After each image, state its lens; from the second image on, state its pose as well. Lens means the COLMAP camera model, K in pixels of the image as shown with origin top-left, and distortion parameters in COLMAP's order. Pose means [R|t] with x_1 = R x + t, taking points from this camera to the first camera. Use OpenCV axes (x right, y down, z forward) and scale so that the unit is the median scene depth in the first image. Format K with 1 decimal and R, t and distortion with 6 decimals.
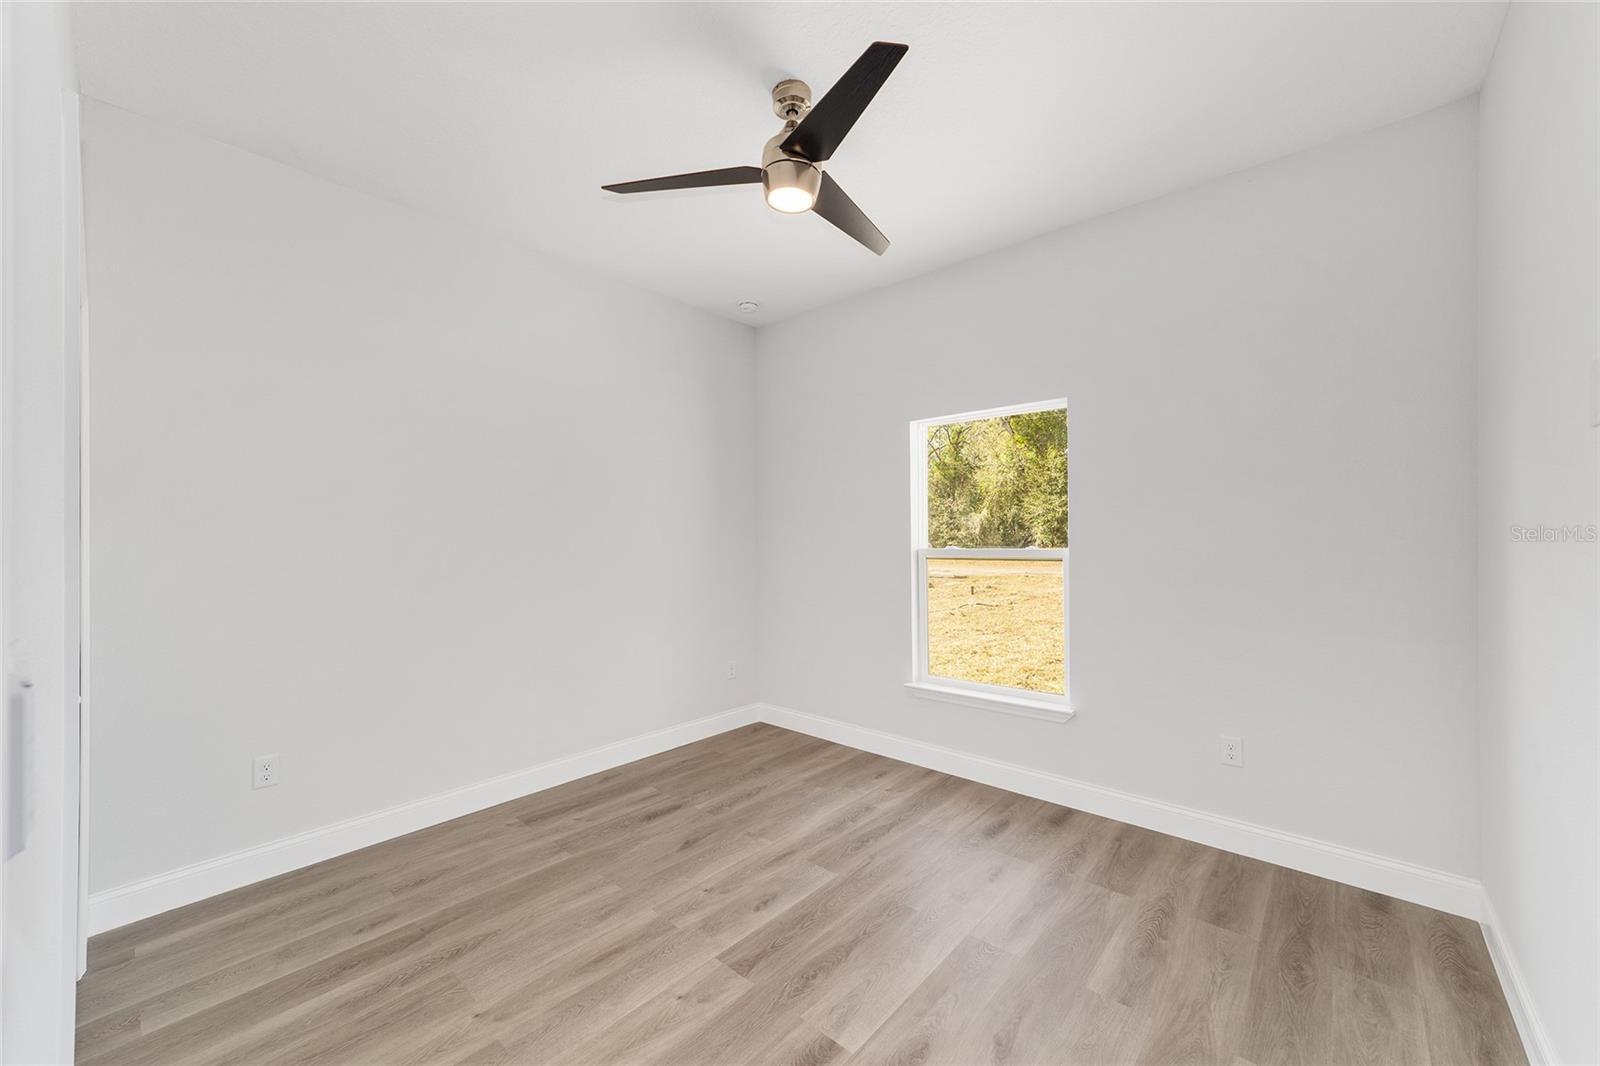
lens RADIAL K [[615.9, 0, 802.7], [0, 615.9, 536.8], [0, 0, 1]] dist [-0.012819, 0.006595]
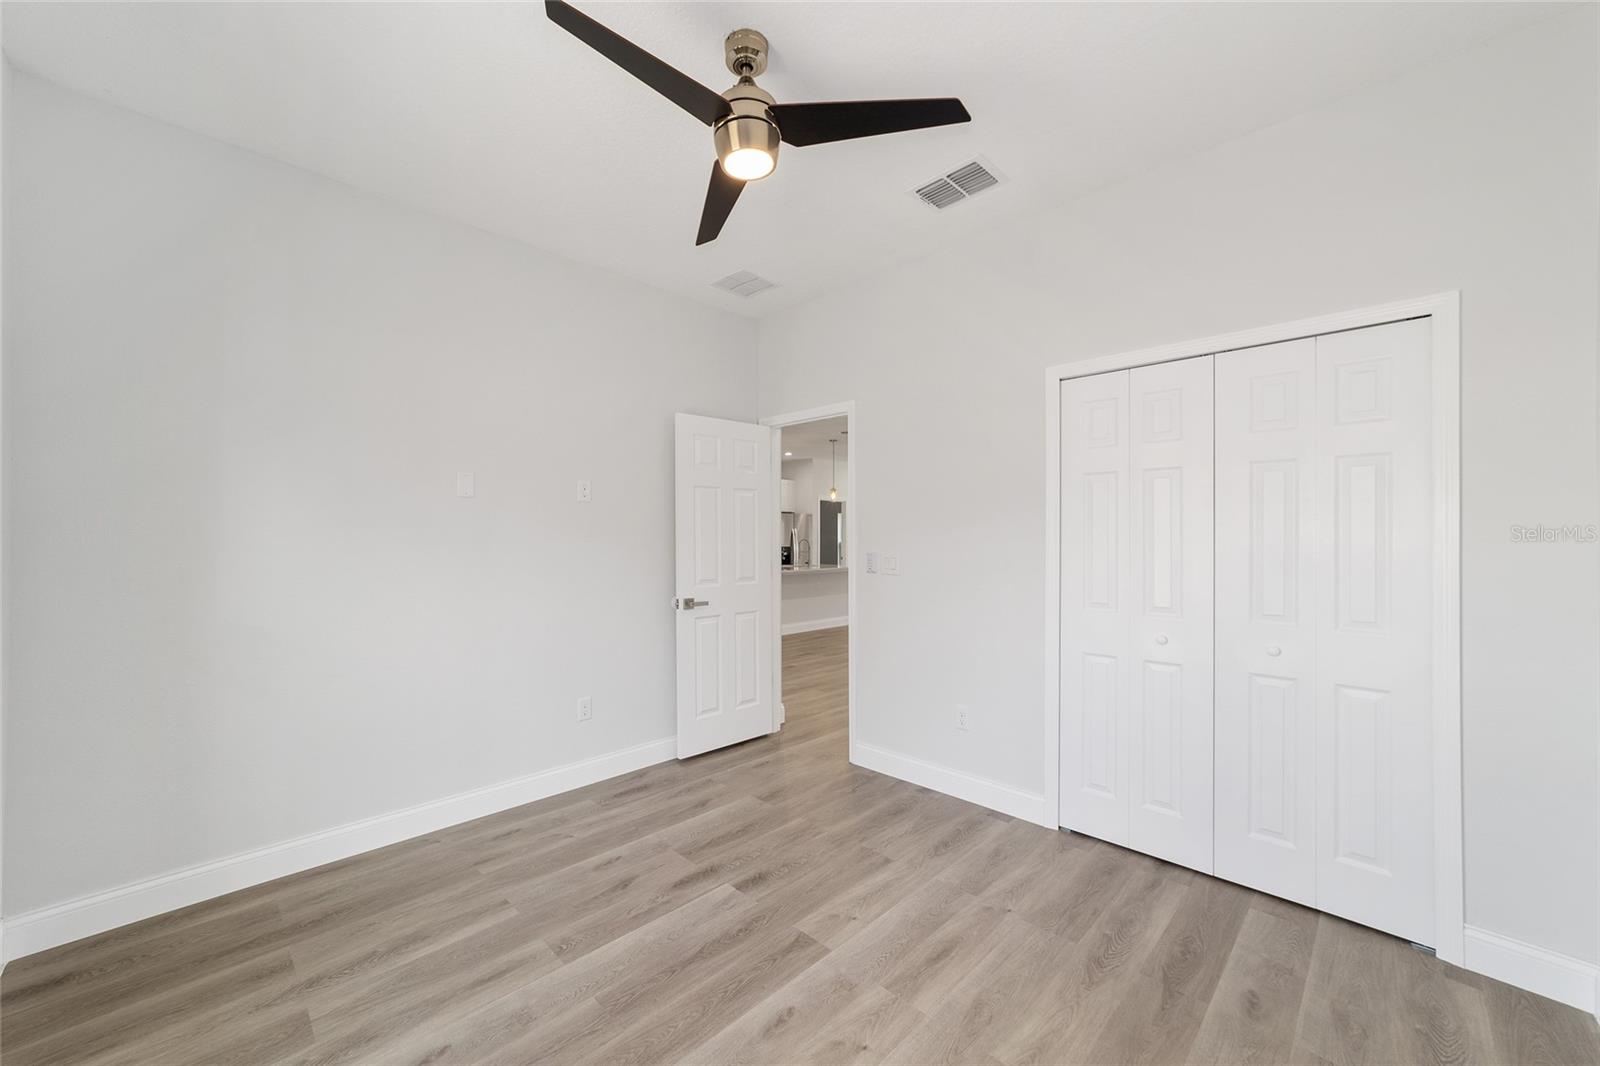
lens RADIAL K [[615.9, 0, 797.8], [0, 615.9, 534.4], [0, 0, 1]] dist [-0.012819, 0.006595]
pose [[-0.998156, 0.007444, 0.060245, -0.152574], [0.007304, 0.999970, -0.002548, -0.003114], [-0.060262, -0.002104, -0.998180, 2.018490]]
